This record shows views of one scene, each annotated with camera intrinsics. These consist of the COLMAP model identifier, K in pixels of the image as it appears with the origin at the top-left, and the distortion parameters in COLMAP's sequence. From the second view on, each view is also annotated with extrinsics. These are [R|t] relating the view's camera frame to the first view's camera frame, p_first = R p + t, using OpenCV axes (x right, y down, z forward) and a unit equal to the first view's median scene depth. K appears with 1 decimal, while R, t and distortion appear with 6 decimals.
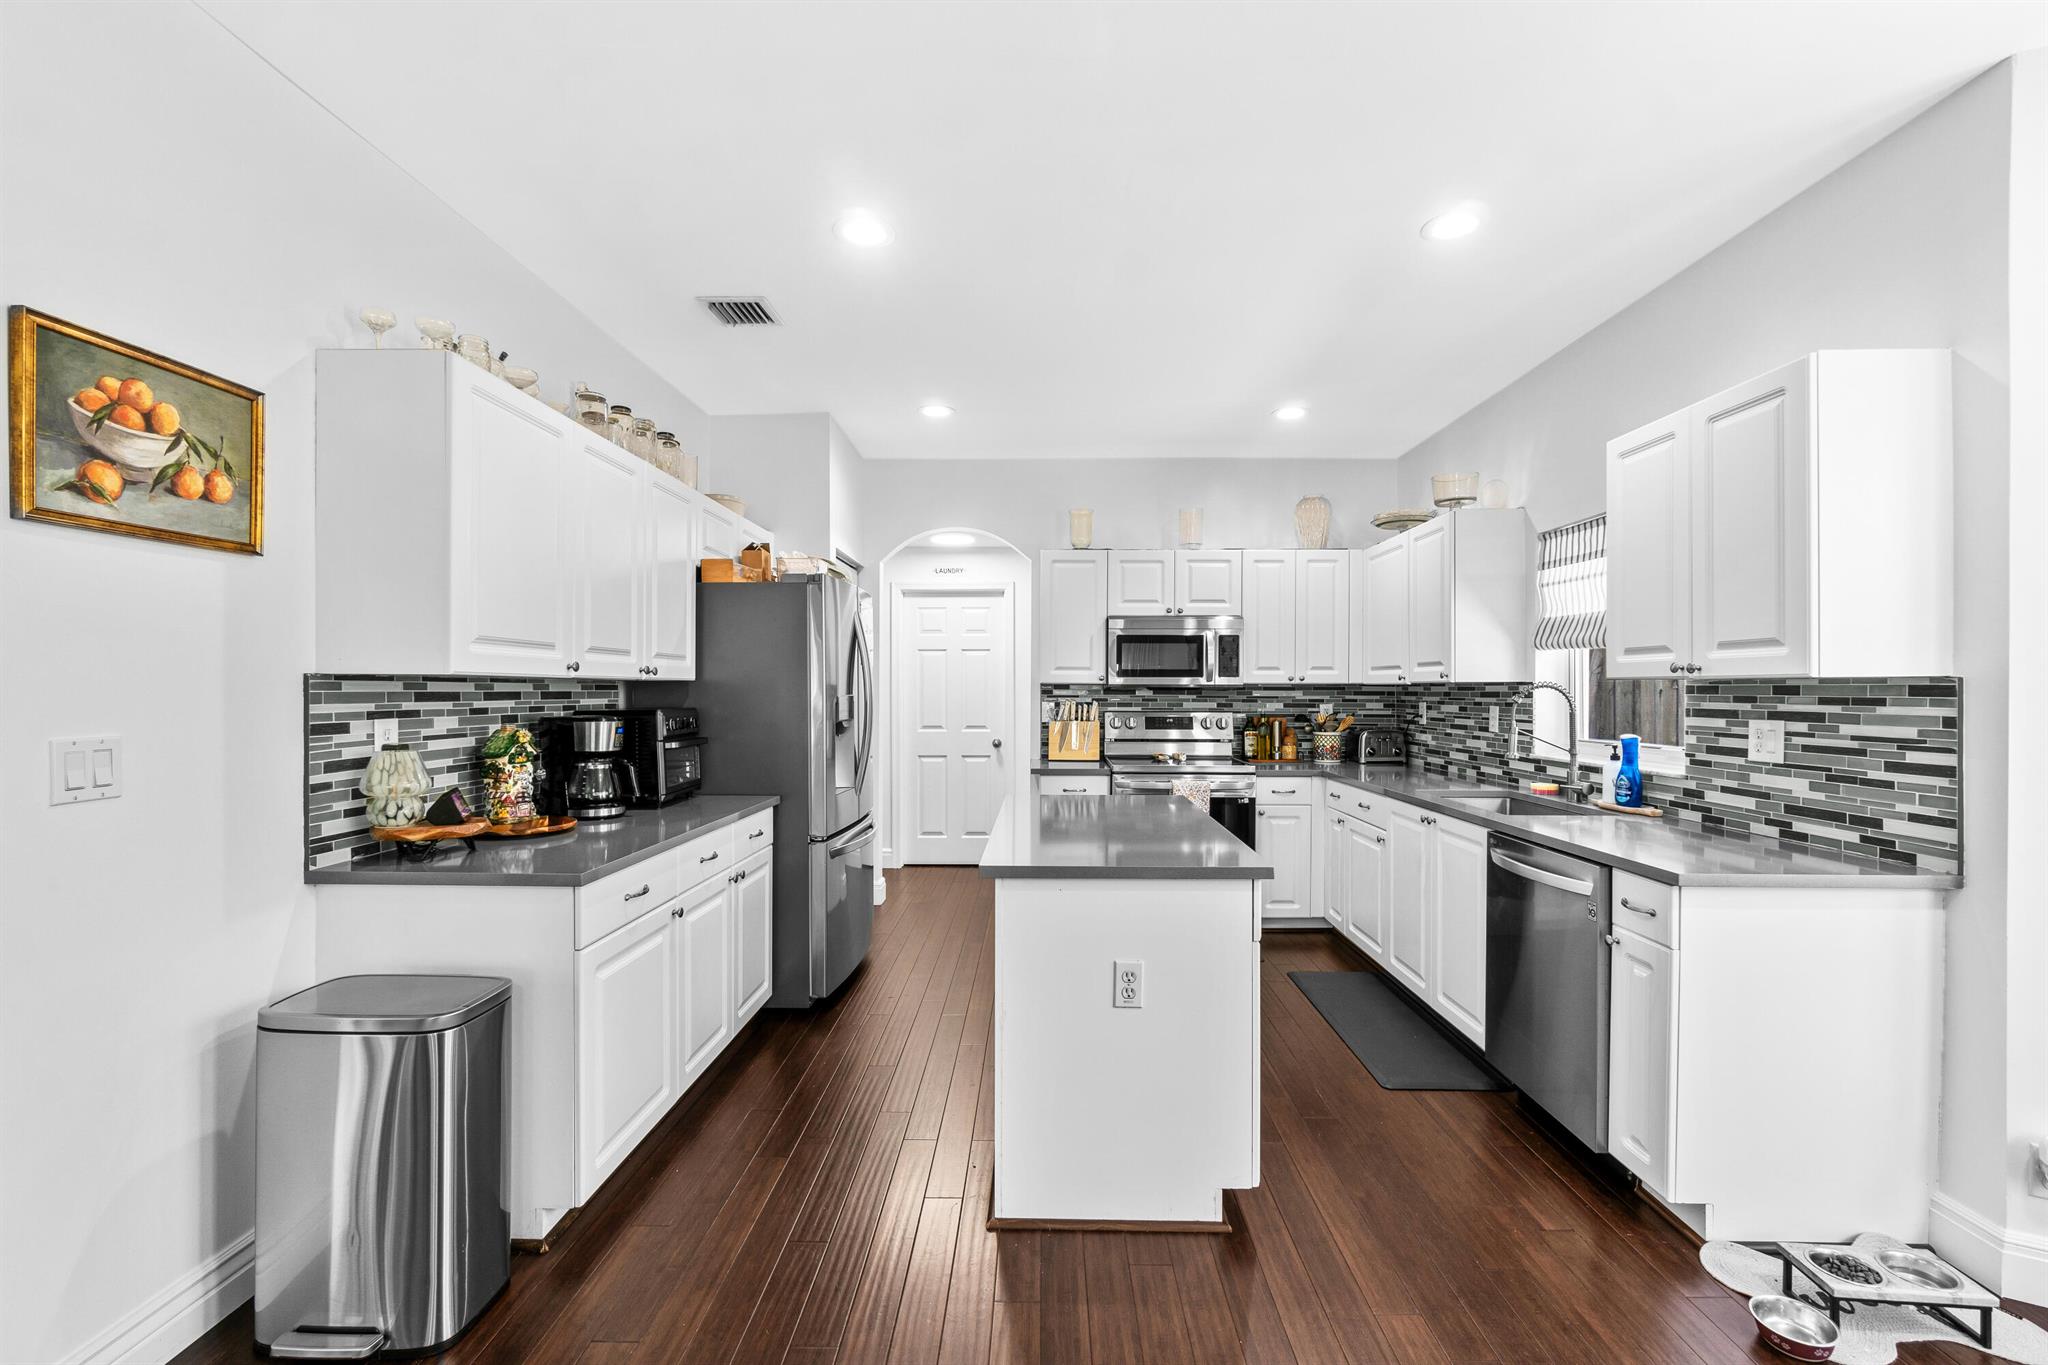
lens RADIAL K [[893.4, 0, 1033.2], [0, 893.4, 684.5], [0, 0, 1]] dist [0.001590, 0.000314]
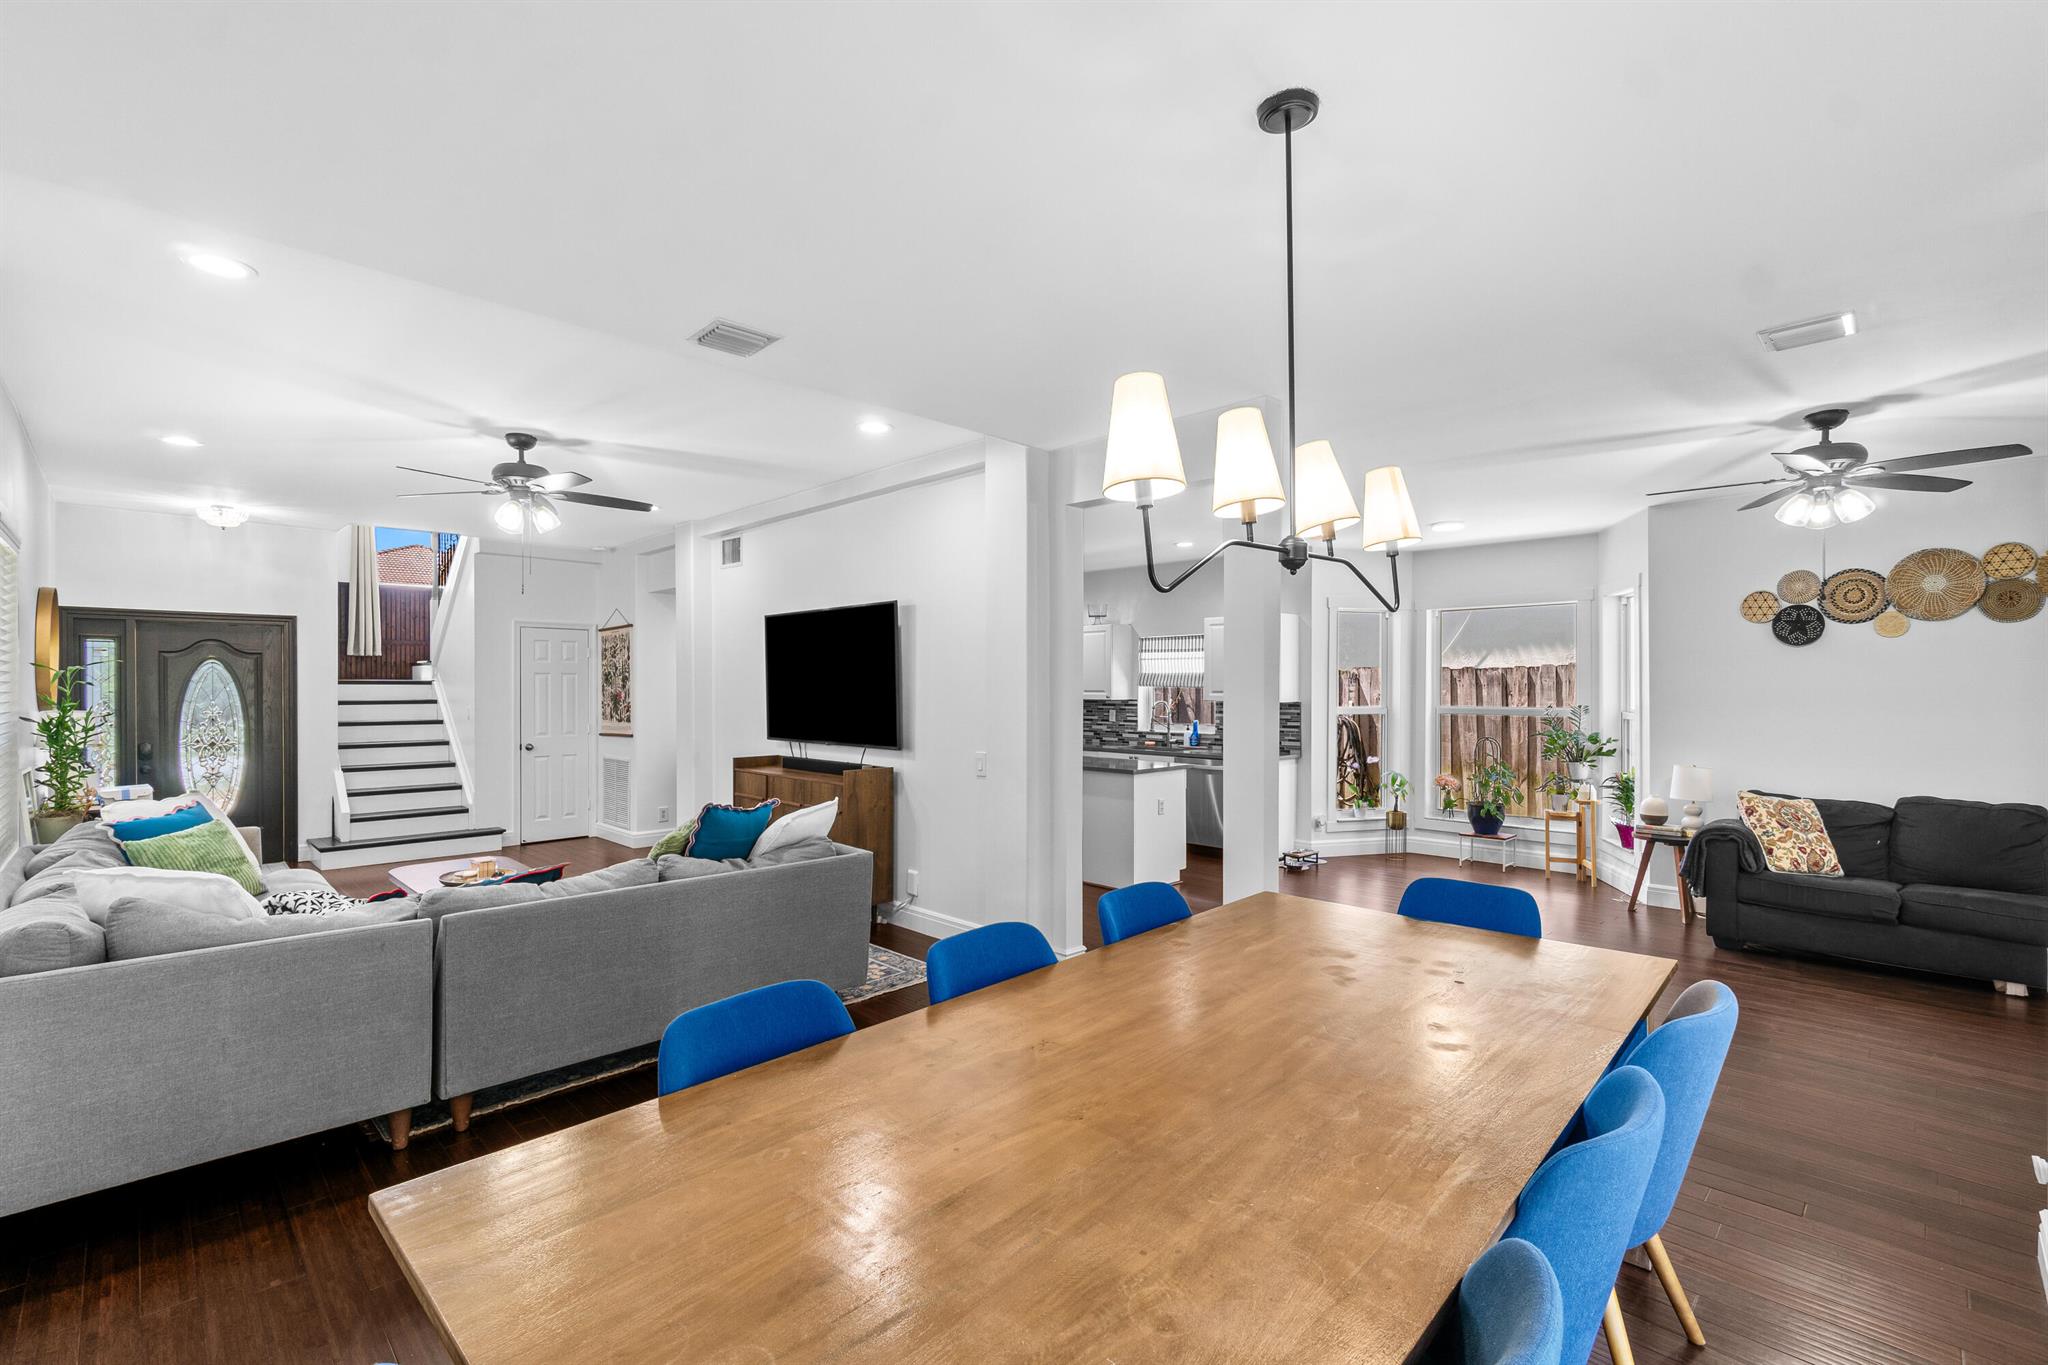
lens RADIAL K [[893.4, 0, 1018.9], [0, 893.4, 689.8], [0, 0, 1]] dist [0.001590, 0.000314]
pose [[0.678950, 0.007640, 0.734144, -1.609991], [-0.010663, 0.999943, -0.000544, -0.029384], [-0.734107, -0.007459, 0.678993, -0.443613]]
